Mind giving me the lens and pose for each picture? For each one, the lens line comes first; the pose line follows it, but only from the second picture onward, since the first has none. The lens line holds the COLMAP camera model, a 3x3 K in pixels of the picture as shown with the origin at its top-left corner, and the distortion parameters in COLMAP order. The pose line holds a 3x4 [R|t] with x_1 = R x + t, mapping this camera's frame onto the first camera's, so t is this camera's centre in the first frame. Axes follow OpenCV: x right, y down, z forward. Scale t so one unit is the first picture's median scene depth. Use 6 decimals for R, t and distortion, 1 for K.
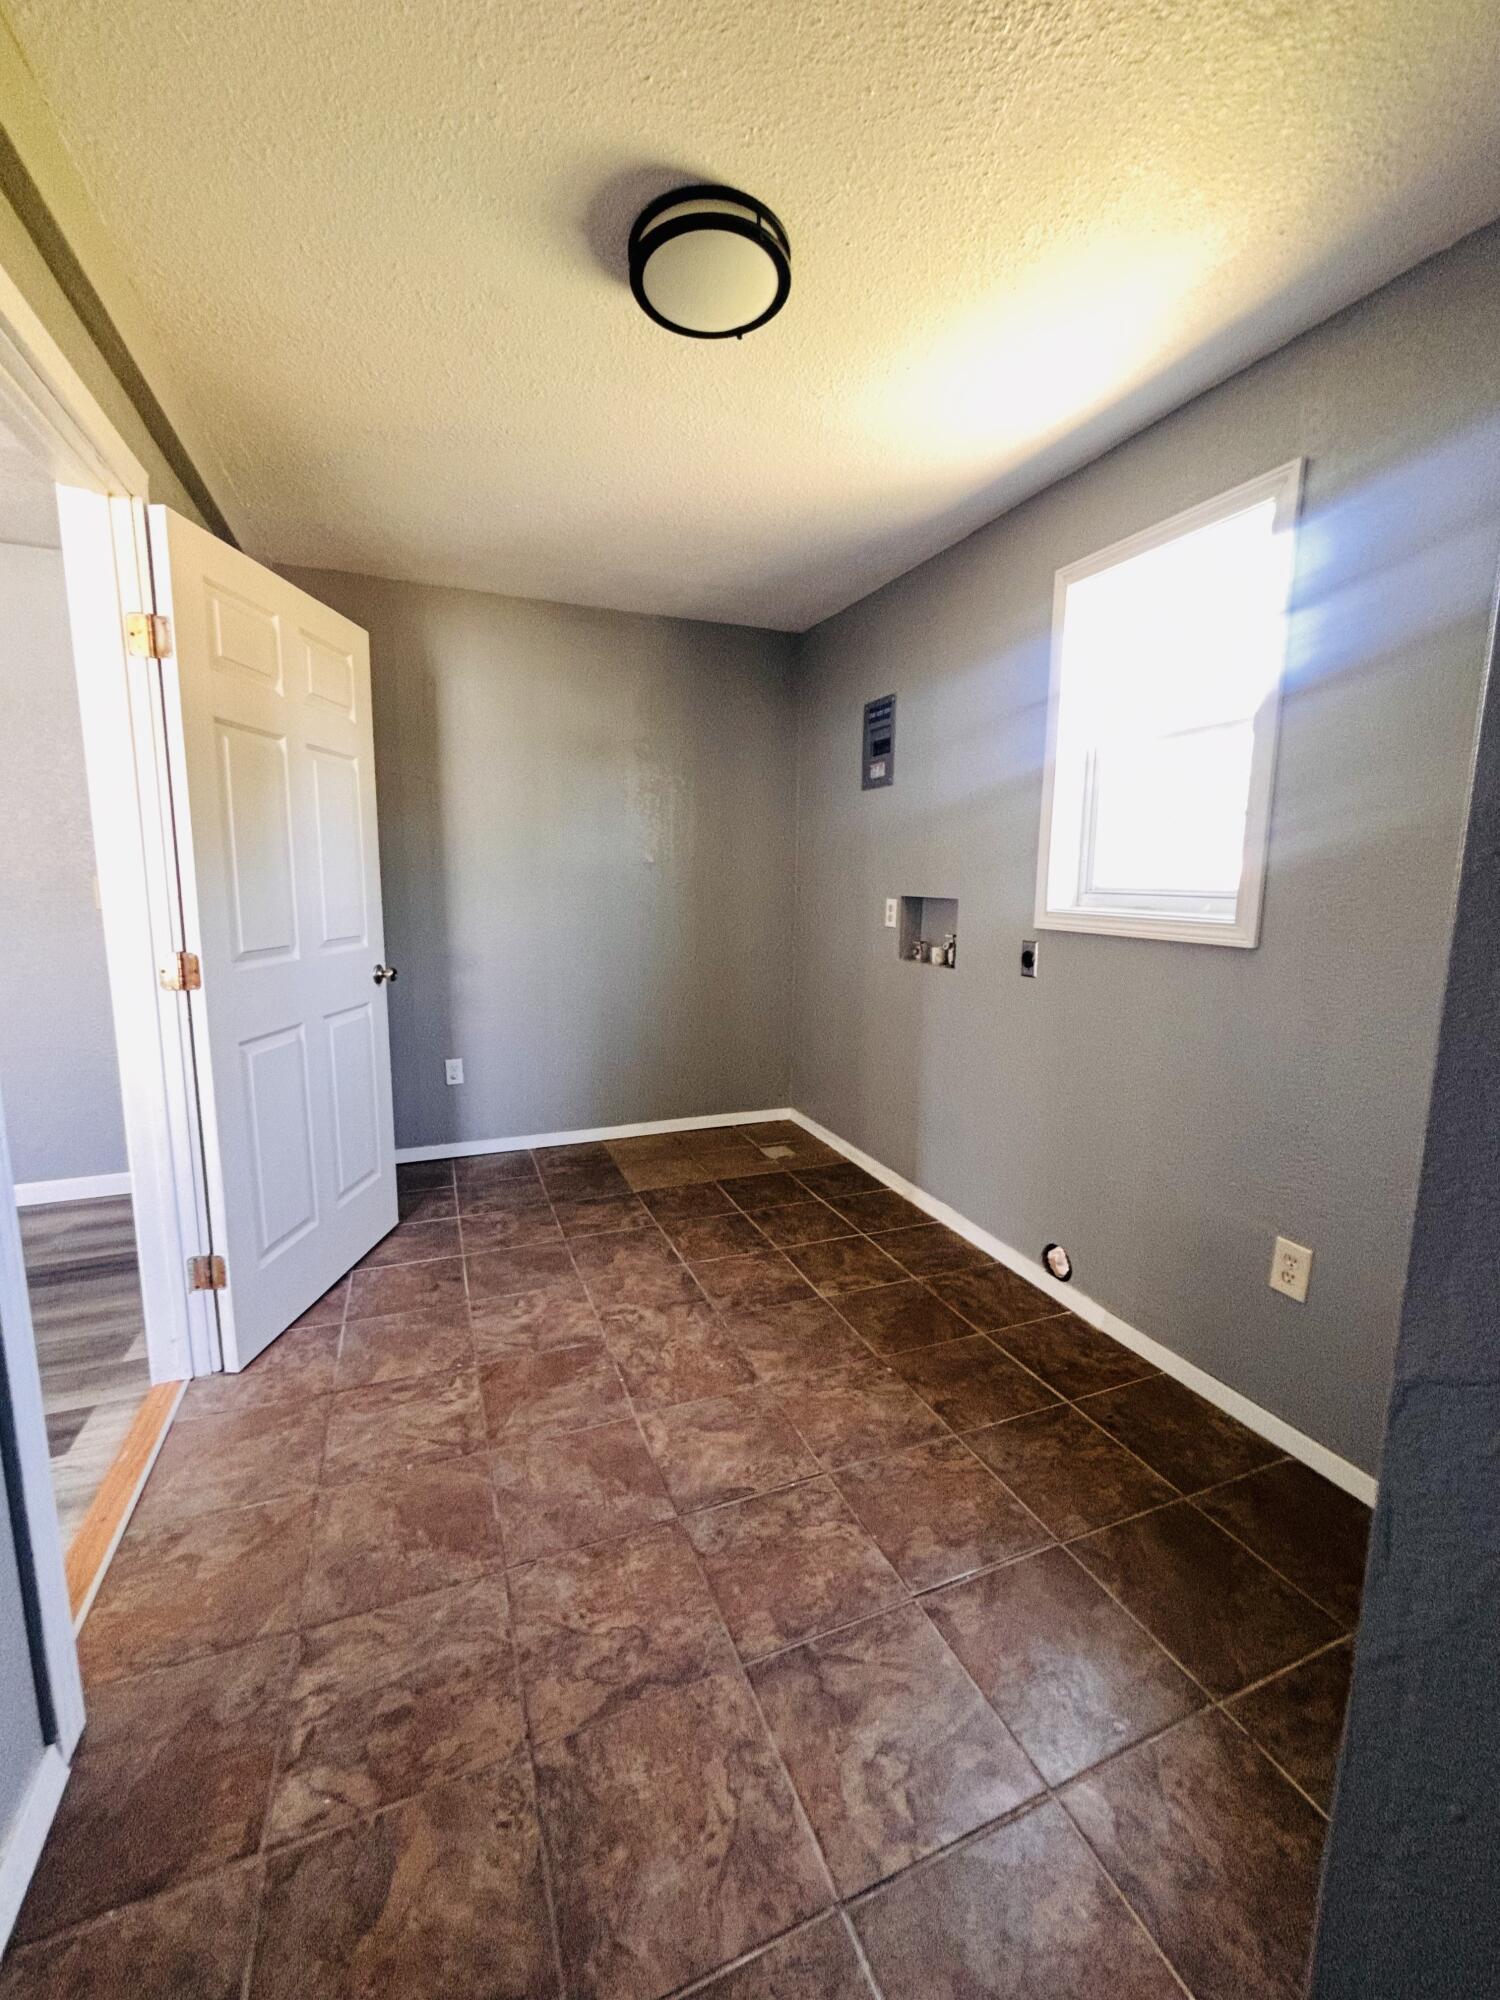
lens RADIAL K [[808.8, 0, 757.7], [0, 808.8, 998.7], [0, 0, 1]] dist [0.002498, -0.000811]
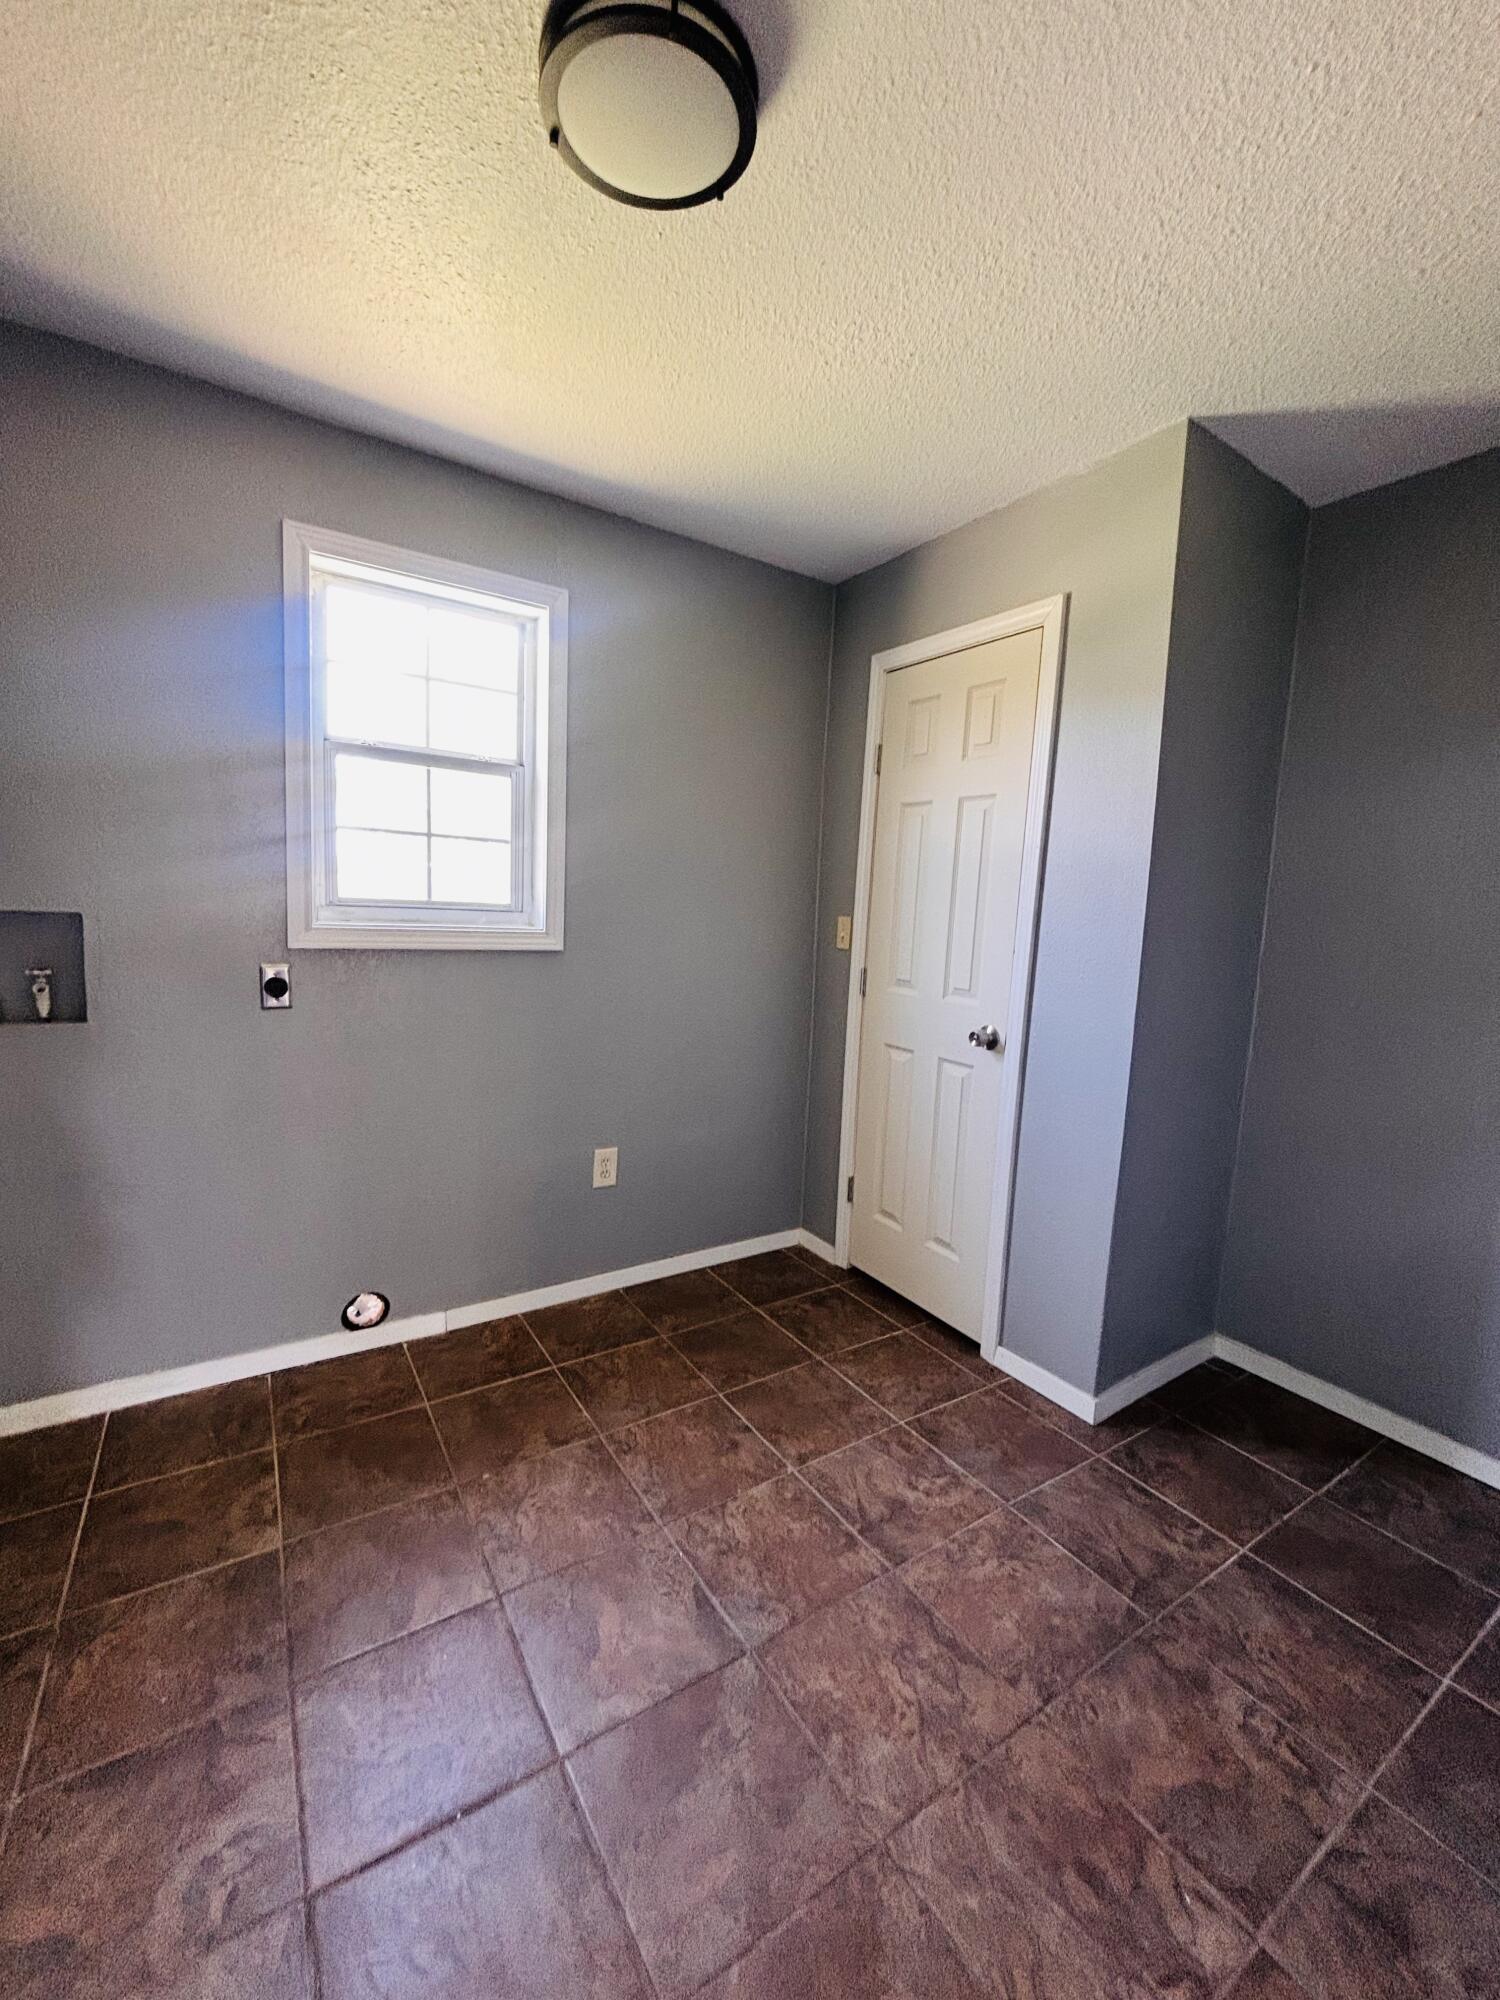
lens RADIAL K [[808.8, 0, 753.5], [0, 808.8, 997.8], [0, 0, 1]] dist [0.002498, -0.000811]
pose [[-0.180425, -0.131451, 0.974765, -0.806586], [0.101360, 0.983268, 0.151359, -0.167298], [-0.978352, 0.126111, -0.164083, 0.998511]]
